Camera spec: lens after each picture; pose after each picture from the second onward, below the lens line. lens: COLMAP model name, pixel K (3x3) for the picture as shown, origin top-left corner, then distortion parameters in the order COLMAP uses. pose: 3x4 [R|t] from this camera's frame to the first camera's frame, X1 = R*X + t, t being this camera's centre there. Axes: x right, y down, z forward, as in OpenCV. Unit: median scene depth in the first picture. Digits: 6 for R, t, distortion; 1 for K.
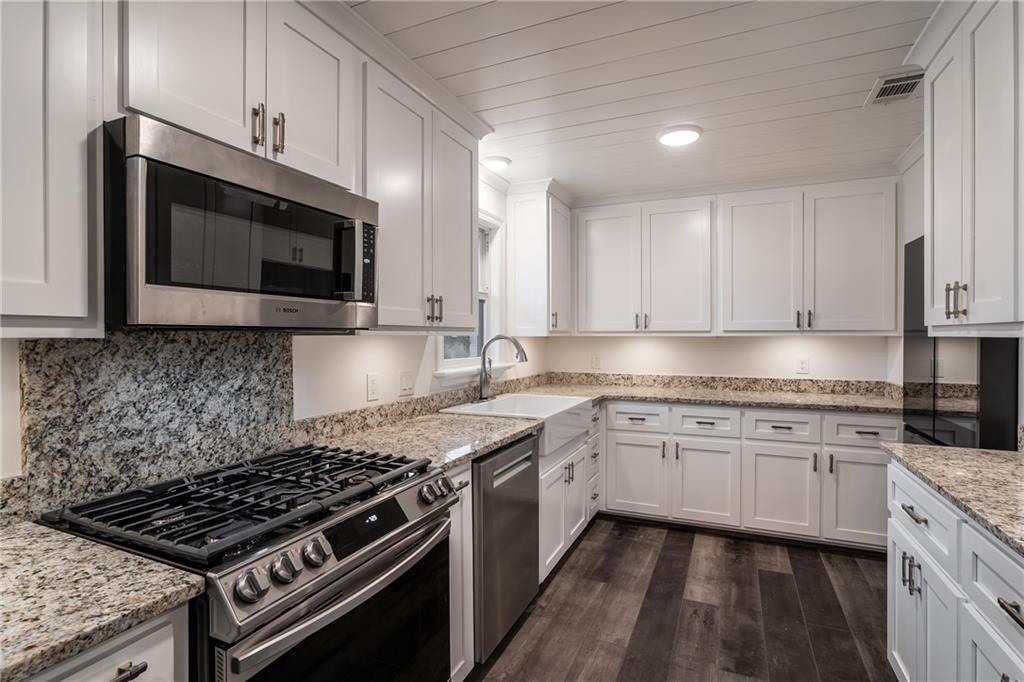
lens RADIAL K [[509.8, 0, 515.3], [0, 509.8, 338.9], [0, 0, 1]] dist [-0.034411, 0.016581]
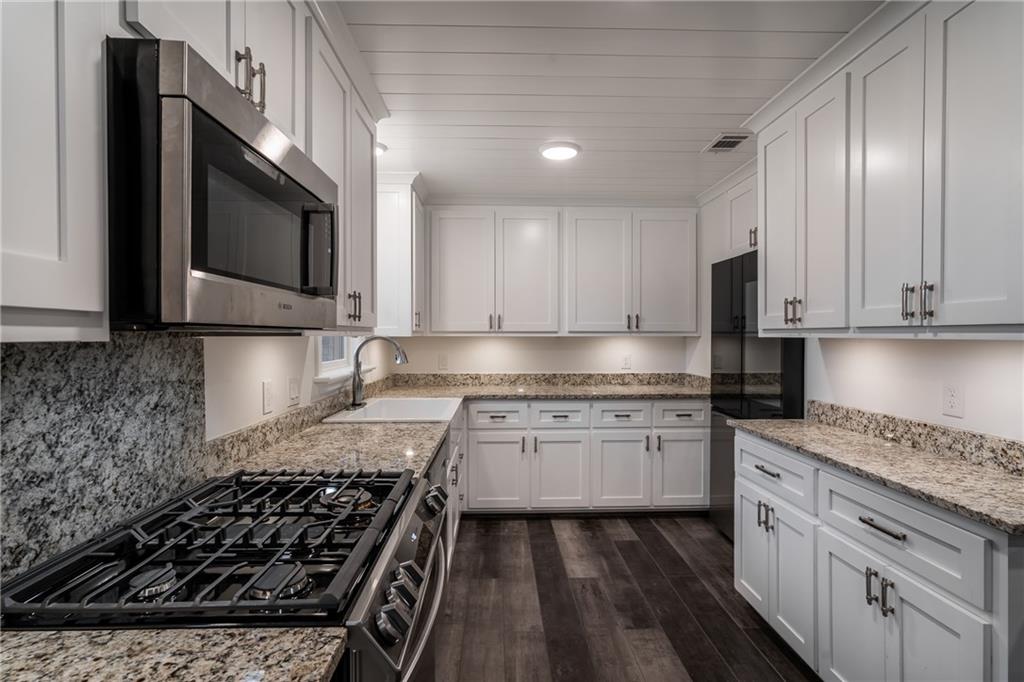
lens RADIAL K [[526.2, 0, 526.9], [0, 526.2, 339.0], [0, 0, 1]] dist [-0.028318, 0.018096]
pose [[0.894074, -0.002001, 0.447914, -0.315829], [0.001565, 0.999998, 0.001343, -0.002636], [-0.447916, -0.000499, 0.894075, 0.039126]]
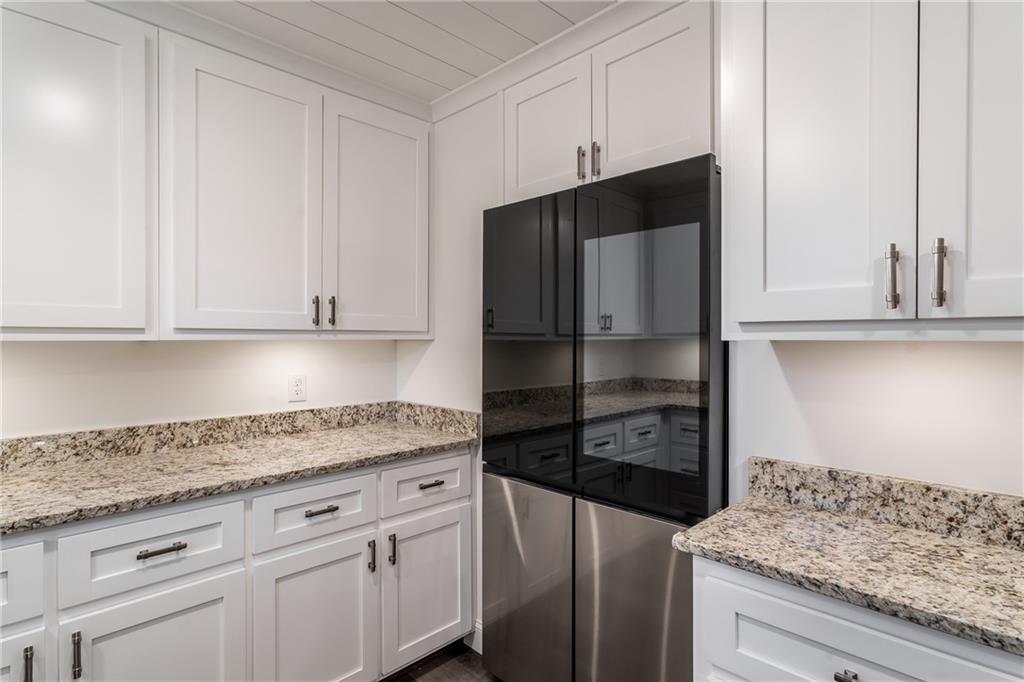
lens RADIAL K [[520.7, 0, 512.0], [0, 520.7, 341.0], [0, 0, 1]] dist [0.000883, 0.001173]
pose [[0.372053, -0.002178, 0.928209, 0.143408], [0.005245, 0.999986, 0.000244, -0.005438], [-0.928197, 0.004778, 0.372059, 0.939954]]
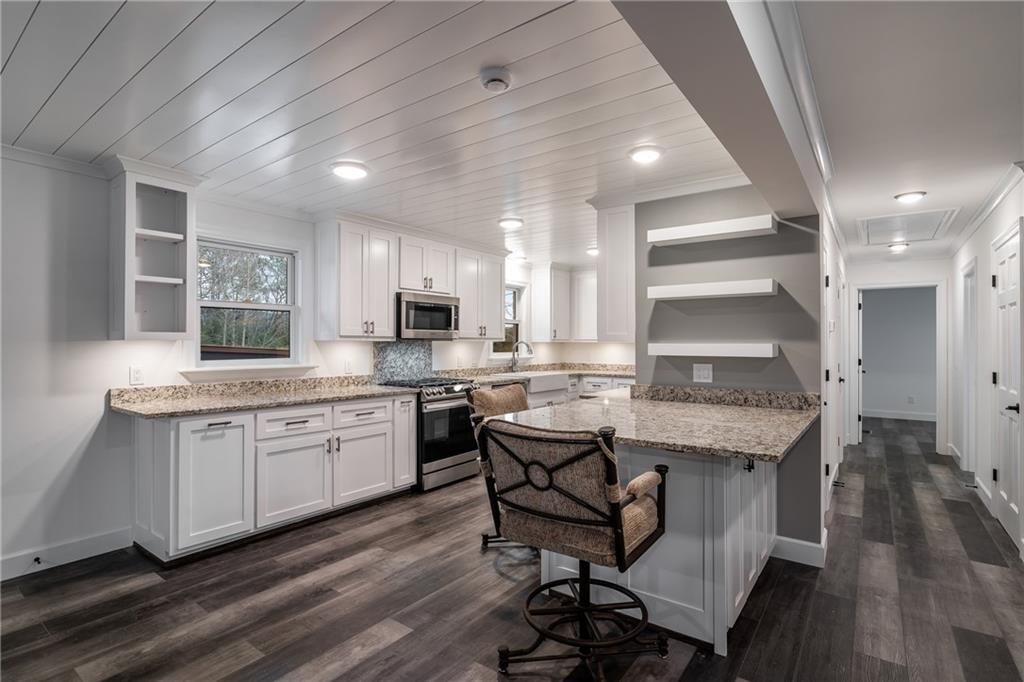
lens RADIAL K [[509.8, 0, 515.3], [0, 509.8, 338.9], [0, 0, 1]] dist [-0.034411, 0.016581]
pose [[0.978510, 0.002089, -0.206190, 0.573039], [-0.005075, 0.999890, -0.013955, 0.017885], [0.206138, 0.014701, 0.978412, -1.600315]]
